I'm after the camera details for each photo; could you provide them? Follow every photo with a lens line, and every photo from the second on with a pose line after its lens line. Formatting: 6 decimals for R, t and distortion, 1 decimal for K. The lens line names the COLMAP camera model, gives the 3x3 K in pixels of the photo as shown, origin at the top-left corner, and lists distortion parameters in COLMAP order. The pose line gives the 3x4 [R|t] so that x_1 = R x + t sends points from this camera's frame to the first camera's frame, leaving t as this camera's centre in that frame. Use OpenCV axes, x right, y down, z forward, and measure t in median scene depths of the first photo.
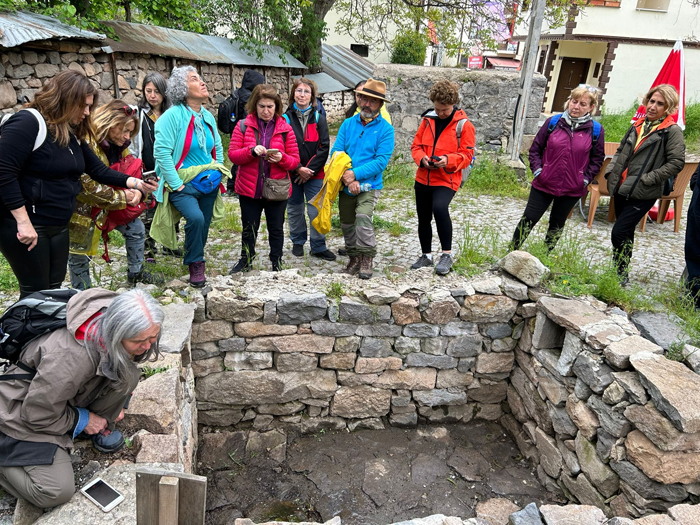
lens RADIAL K [[527.1, 0, 350.1], [0, 527.1, 260.9], [0, 0, 1]] dist [0.036620, 0.000527]
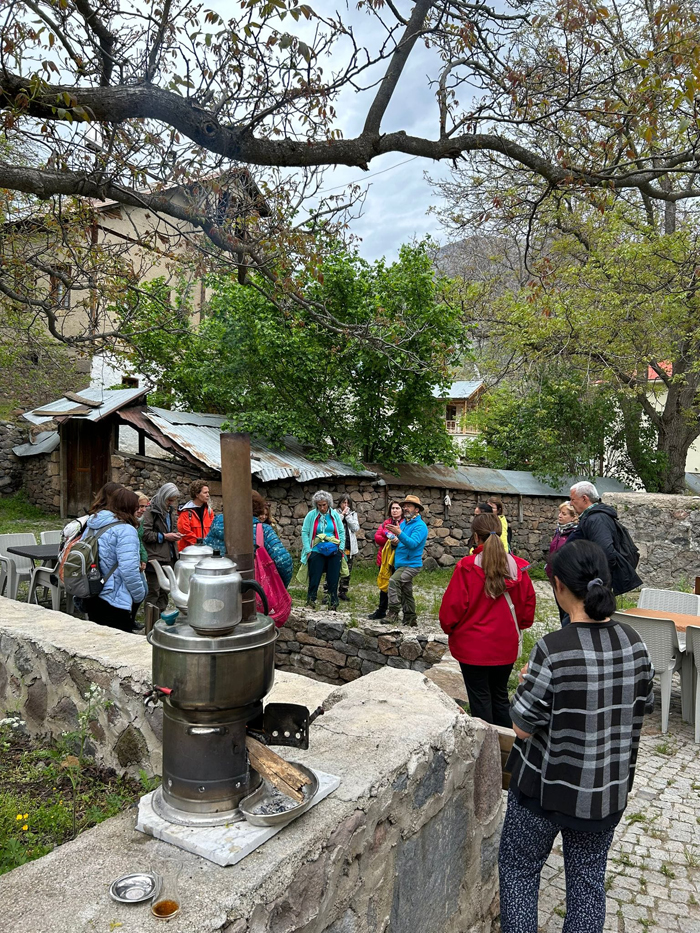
lens RADIAL K [[702.6, 0, 349.2], [0, 702.6, 467.7], [0, 0, 1]] dist [0.036620, 0.000527]
pose [[0.733707, -0.026793, -0.678937, 0.740224], [-0.243854, 0.922270, -0.299922, 0.138270], [0.634199, 0.385617, 0.670142, -0.297370]]
